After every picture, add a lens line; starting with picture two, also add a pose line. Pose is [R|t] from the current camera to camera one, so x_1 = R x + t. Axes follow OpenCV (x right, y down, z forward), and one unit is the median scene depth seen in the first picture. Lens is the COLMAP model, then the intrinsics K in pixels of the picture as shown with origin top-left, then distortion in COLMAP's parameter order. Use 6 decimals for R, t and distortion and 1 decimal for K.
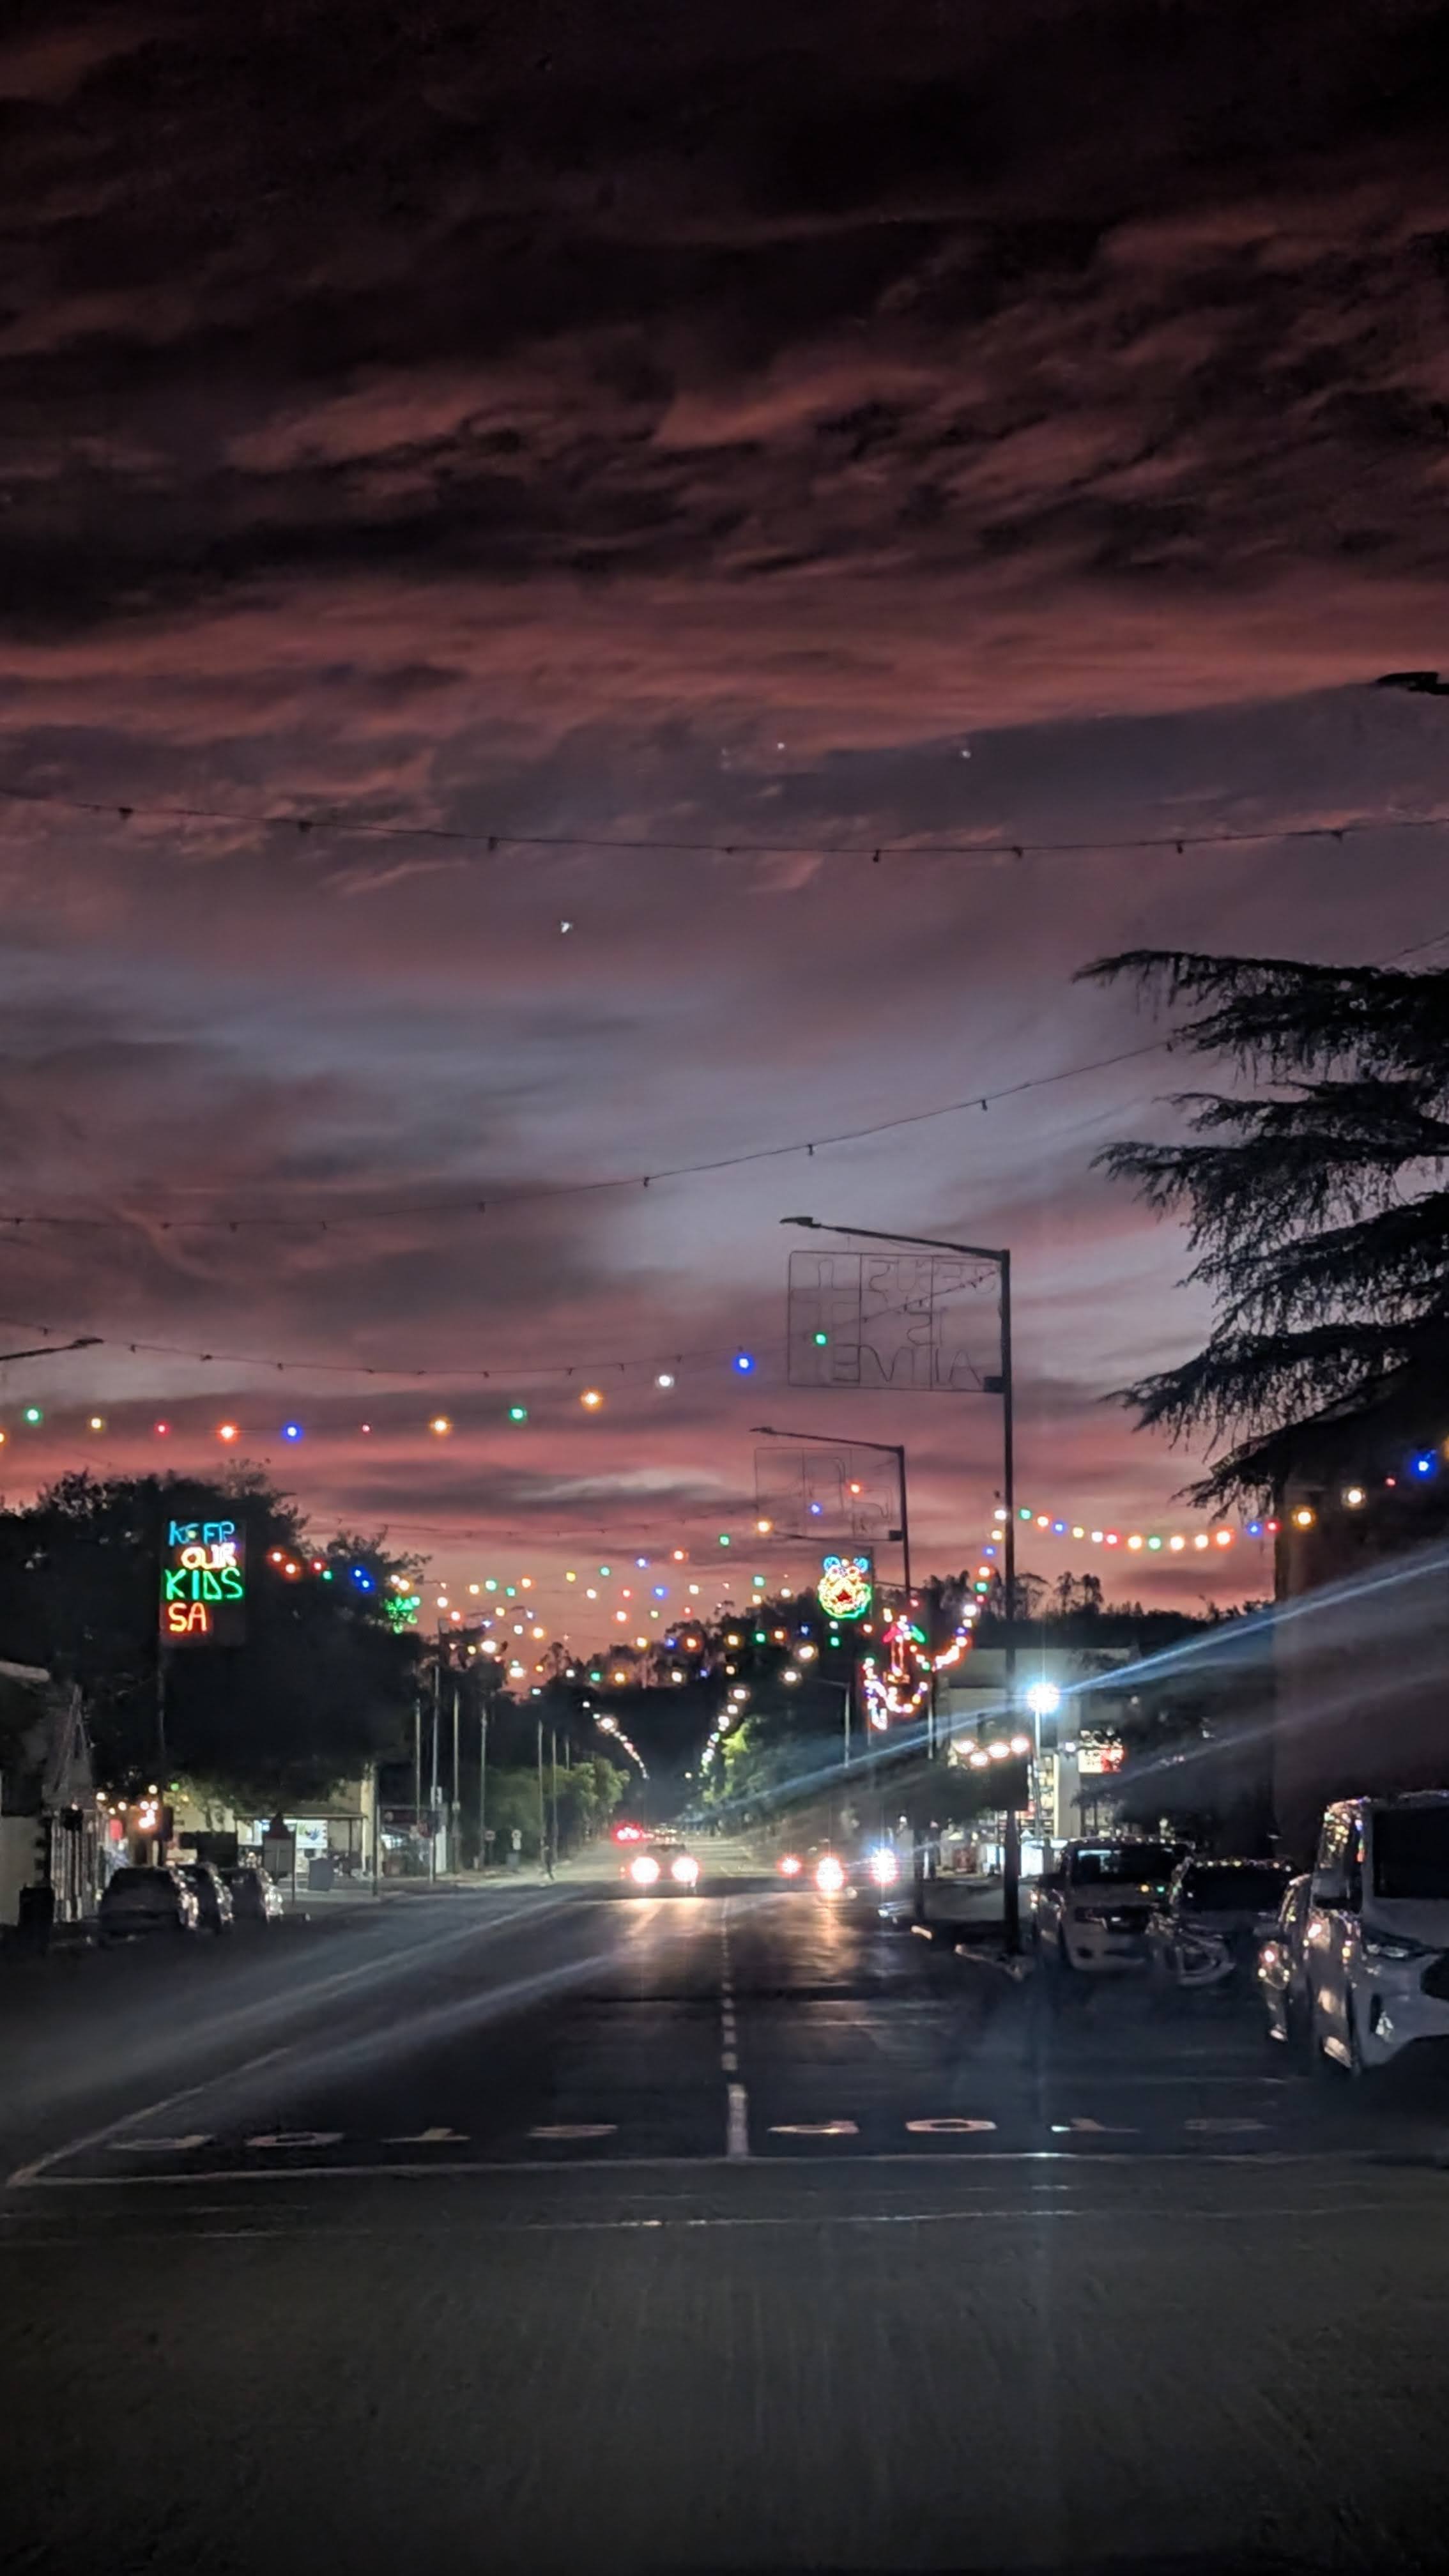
lens RADIAL K [[1916.5, 0, 729.1], [0, 1916.5, 1286.1], [0, 0, 1]] dist [0.014266, 0.001717]
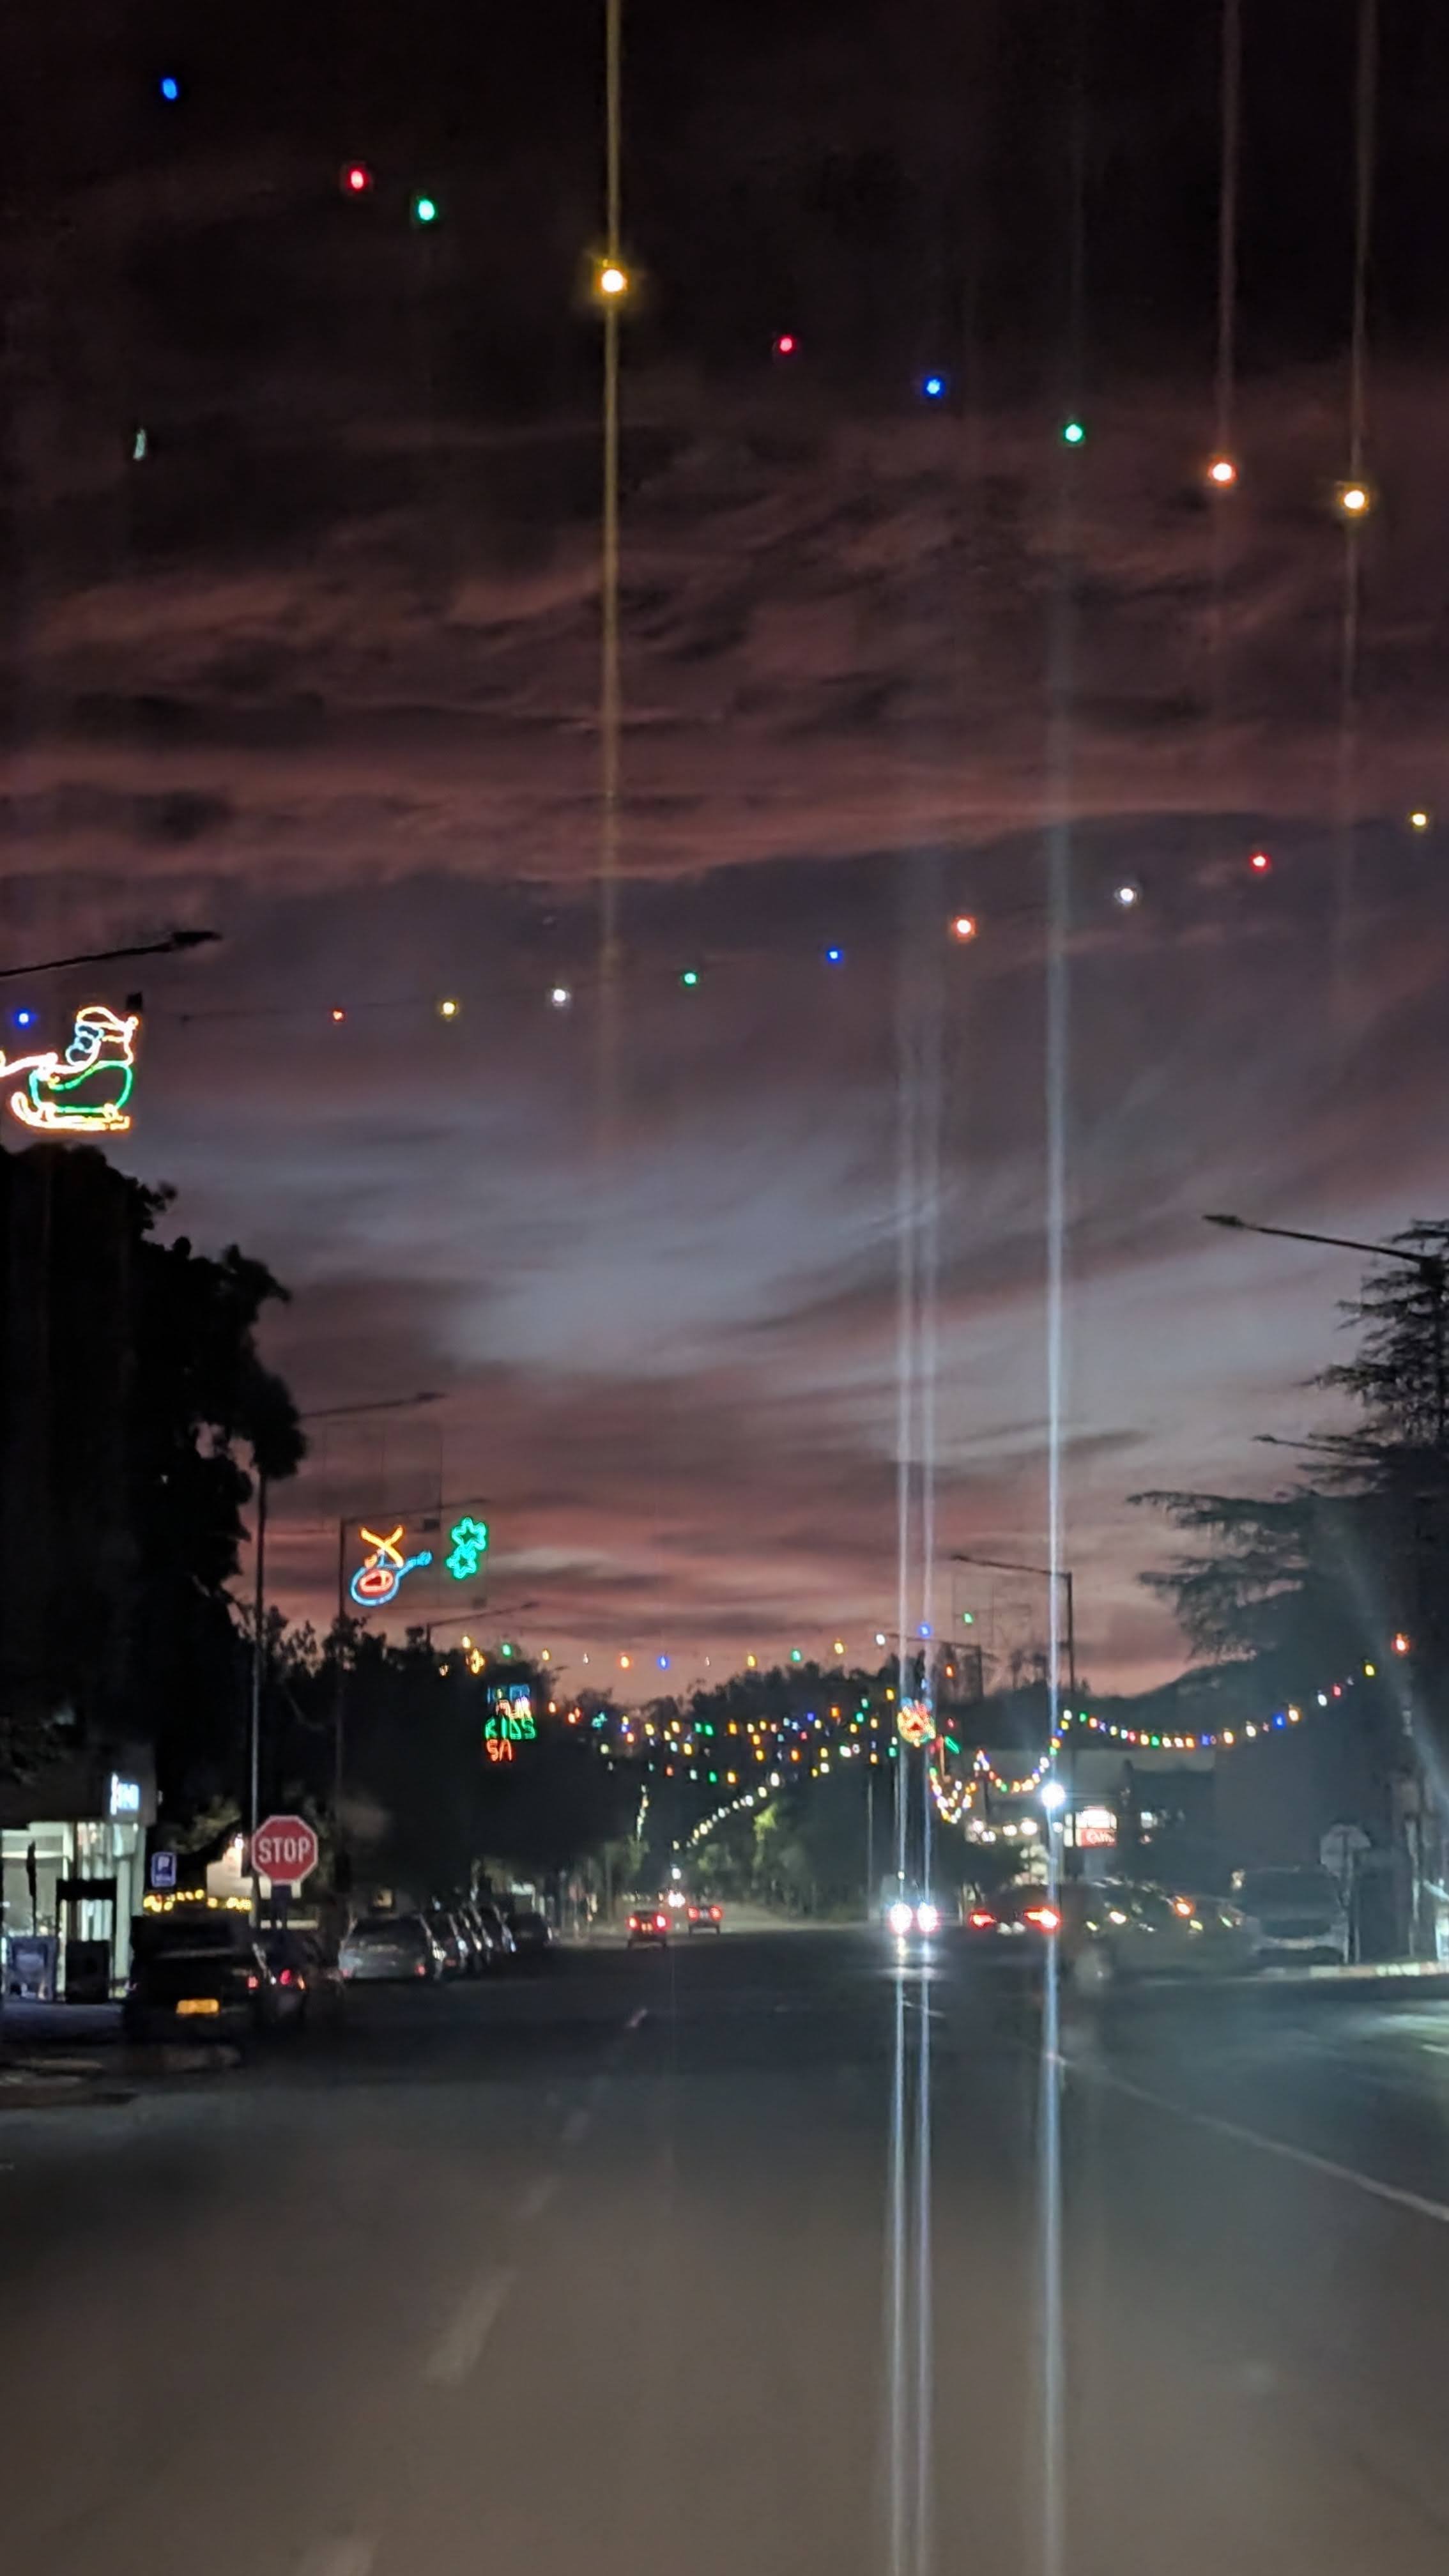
lens RADIAL K [[1916.5, 0, 719.3], [0, 1916.5, 1290.4], [0, 0, 1]] dist [0.014266, 0.001717]
pose [[0.999629, 0.003504, 0.027027, -0.150693], [-0.002686, 0.999539, -0.030237, -0.143489], [-0.027121, 0.030153, 0.999177, -0.524015]]
